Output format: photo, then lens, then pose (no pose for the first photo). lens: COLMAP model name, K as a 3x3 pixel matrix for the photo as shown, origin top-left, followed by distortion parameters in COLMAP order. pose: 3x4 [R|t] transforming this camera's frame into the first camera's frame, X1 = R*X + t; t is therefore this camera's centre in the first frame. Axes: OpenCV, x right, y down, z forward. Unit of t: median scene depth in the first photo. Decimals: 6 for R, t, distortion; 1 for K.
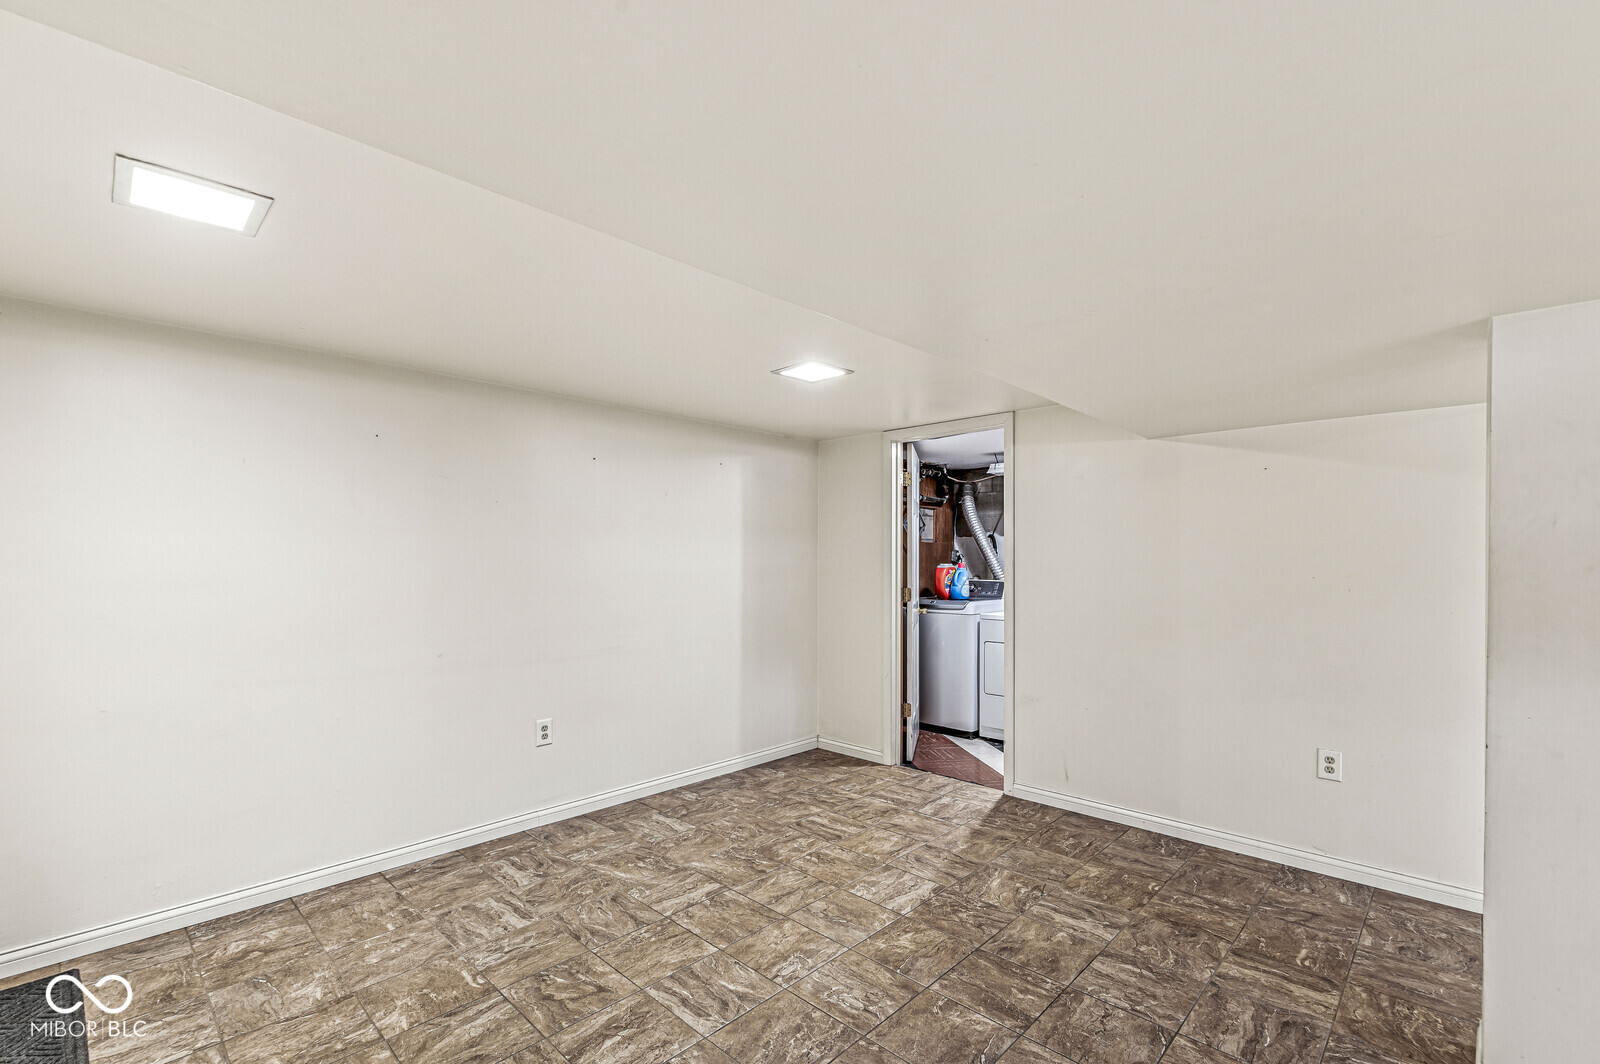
lens RADIAL K [[708.8, 0, 804.4], [0, 708.8, 544.9], [0, 0, 1]] dist [0.001103, 0.000124]
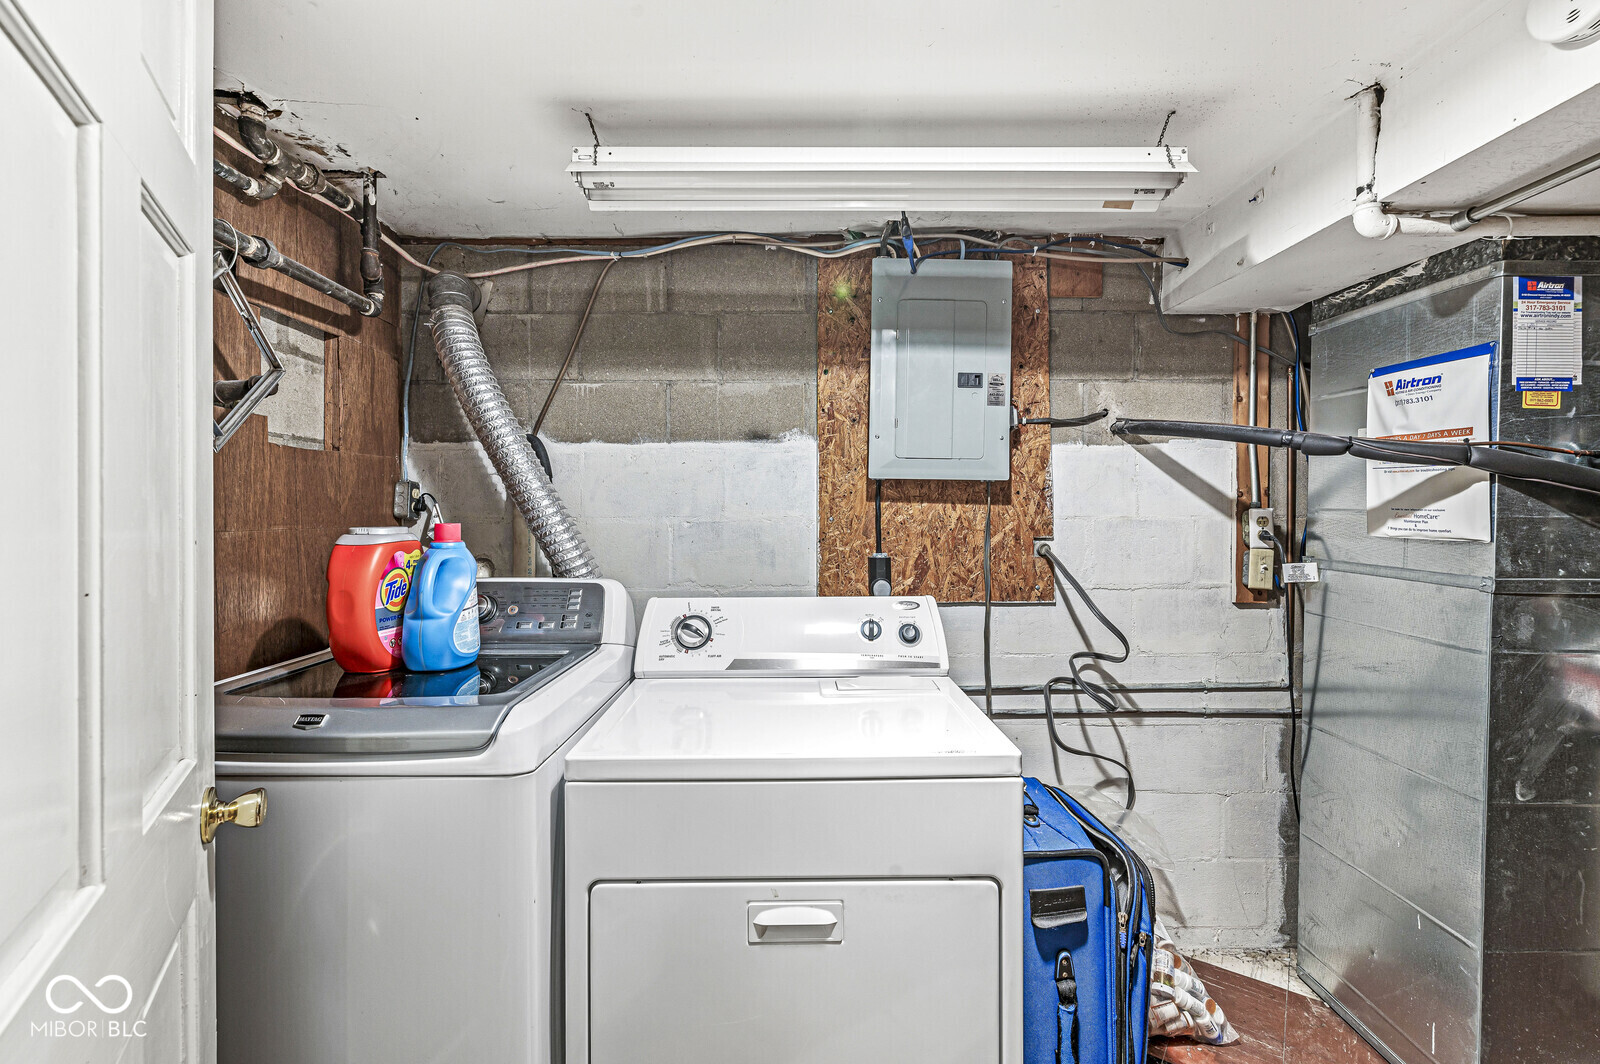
lens RADIAL K [[684.8, 0, 802.6], [0, 684.8, 511.8], [0, 0, 1]] dist [-0.000487, -0.000056]
pose [[0.718143, -0.009163, 0.695836, 0.211593], [-0.009219, 0.999700, 0.022679, 0.021072], [-0.695835, -0.022702, 0.717843, 1.100768]]
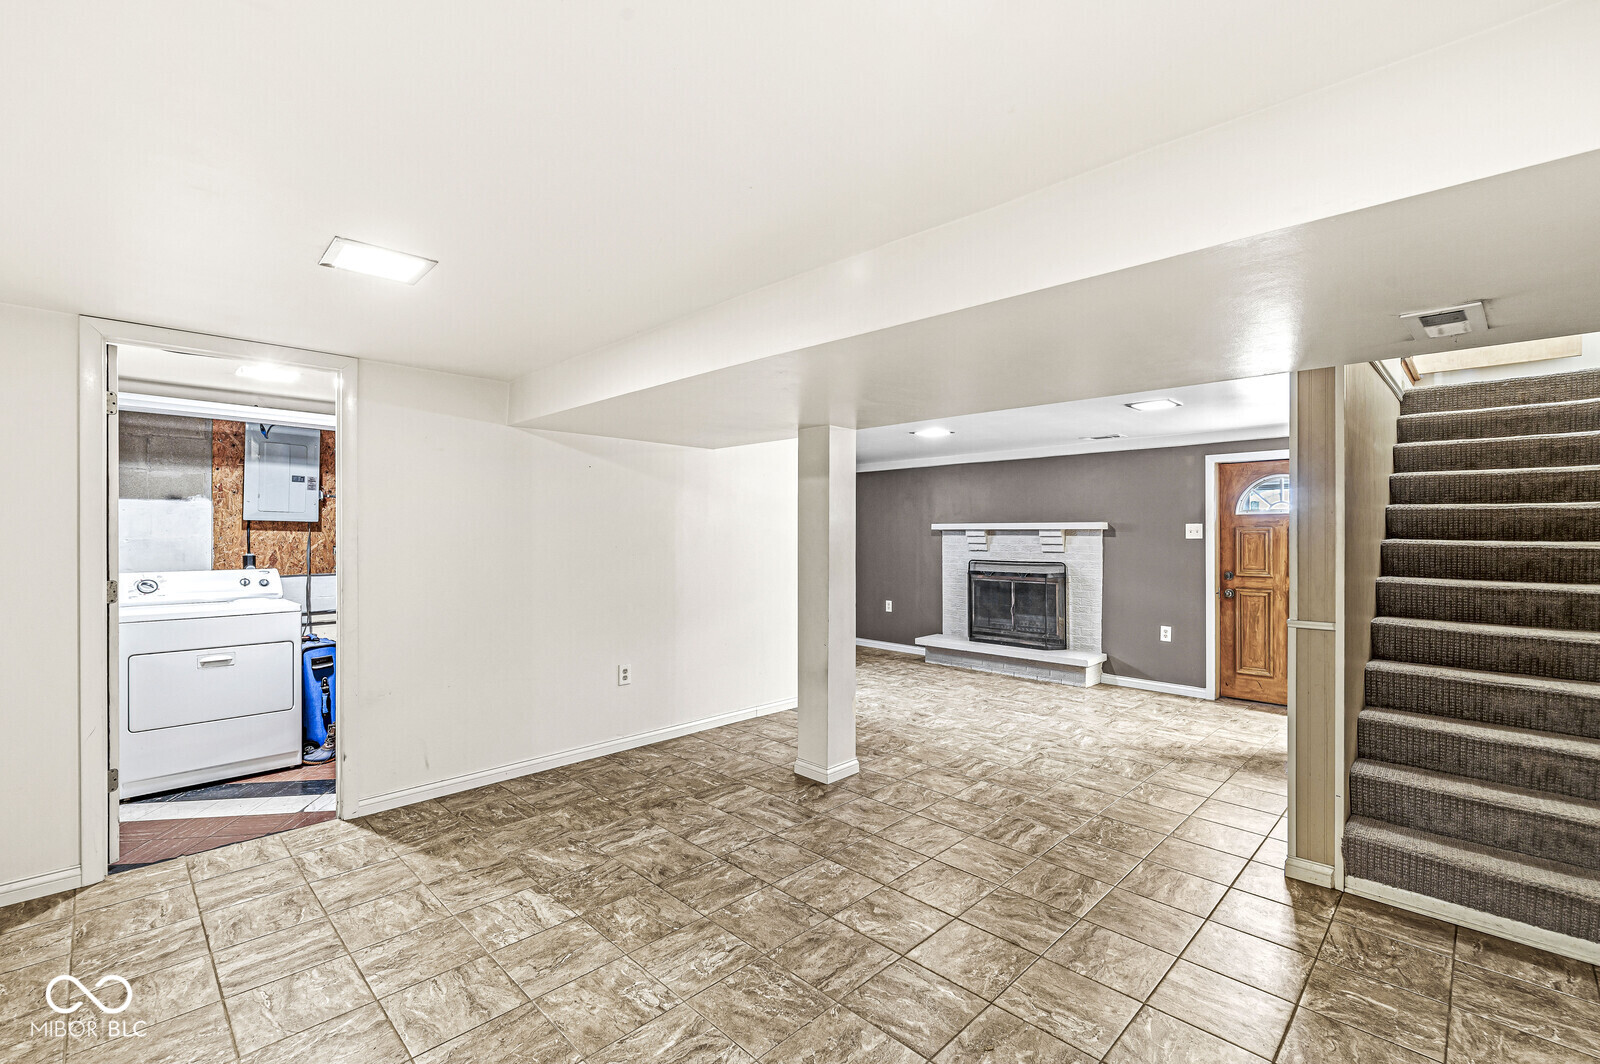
lens RADIAL K [[697.1, 0, 800.0], [0, 697.1, 532.0], [0, 0, 1]] dist [-0.000538, -0.000303]
pose [[0.017111, -0.001067, 0.999853, -0.537609], [-0.020945, 0.999780, 0.001426, 0.006626], [-0.999634, -0.020967, 0.017085, 0.489928]]
